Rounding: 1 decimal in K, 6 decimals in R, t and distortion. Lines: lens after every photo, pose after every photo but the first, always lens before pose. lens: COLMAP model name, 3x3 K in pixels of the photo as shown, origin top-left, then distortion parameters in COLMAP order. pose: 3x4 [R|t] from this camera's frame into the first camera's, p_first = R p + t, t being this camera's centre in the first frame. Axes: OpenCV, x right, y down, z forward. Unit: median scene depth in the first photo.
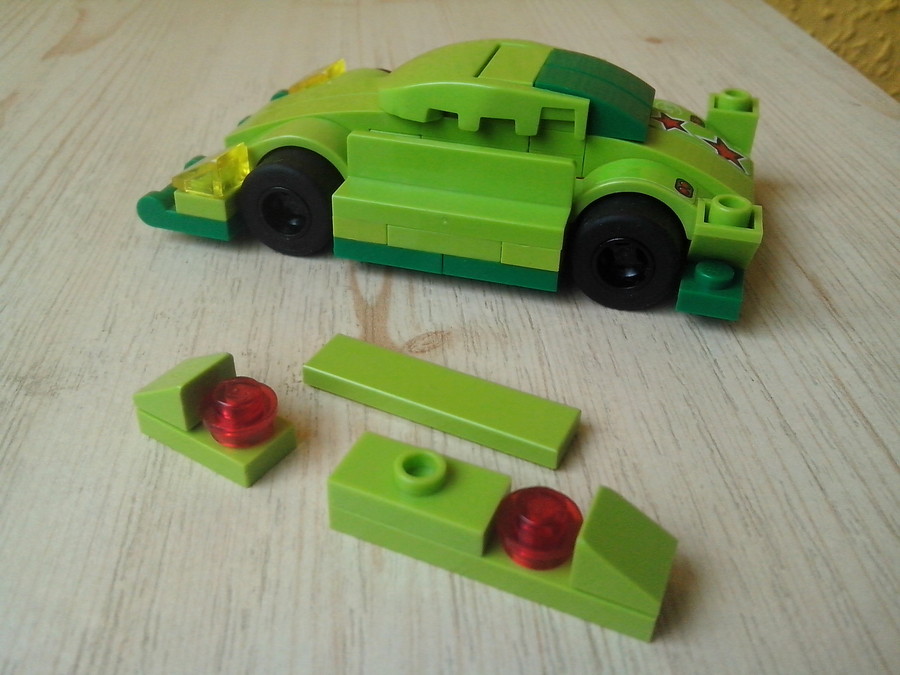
lens RADIAL K [[894.9, 0, 452.0], [0, 894.9, 332.5], [0, 0, 1]] dist [0.078692, -0.252134]
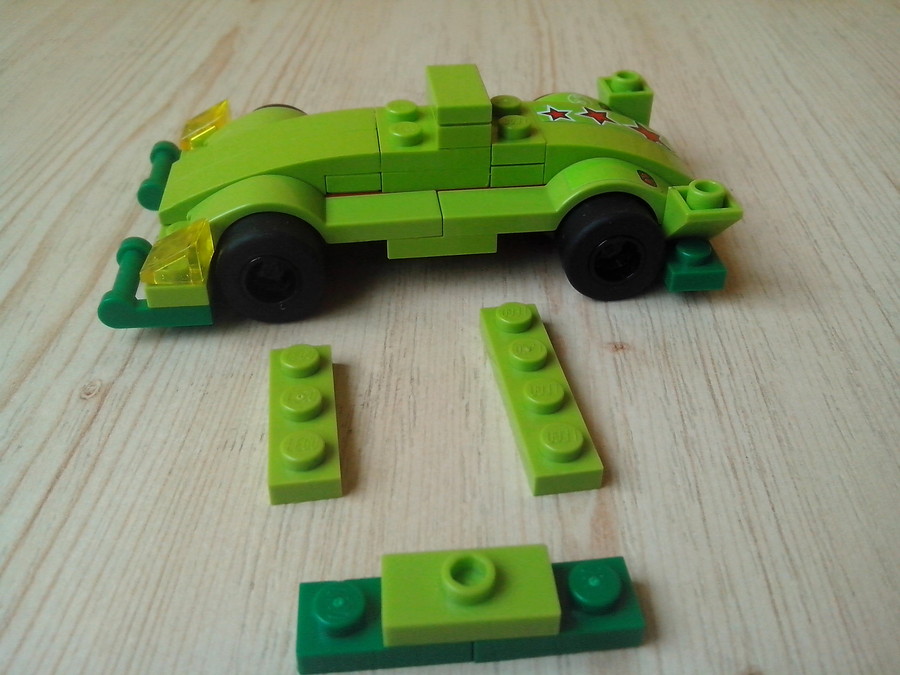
lens RADIAL K [[886.7, 0, 449.3], [0, 886.7, 337.5], [0, 0, 1]] dist [0.087045, -0.260535]
pose [[0.993578, 0.053231, -0.099841, -0.096297], [-0.048726, 0.997704, 0.047034, 0.142495], [0.102116, -0.041867, 0.993891, -0.341963]]
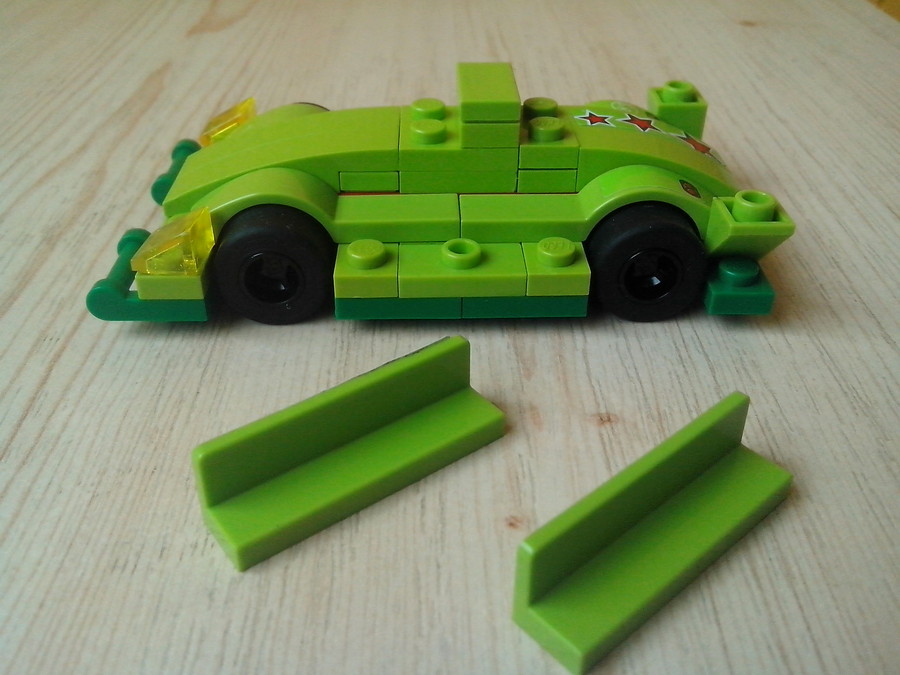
lens RADIAL K [[894.9, 0, 452.0], [0, 894.9, 332.5], [0, 0, 1]] dist [0.078692, -0.252134]
pose [[0.997616, 0.023553, -0.064869, -0.096540], [-0.024107, 0.999679, -0.007775, 0.116707], [0.064665, 0.009320, 0.997864, -0.154995]]
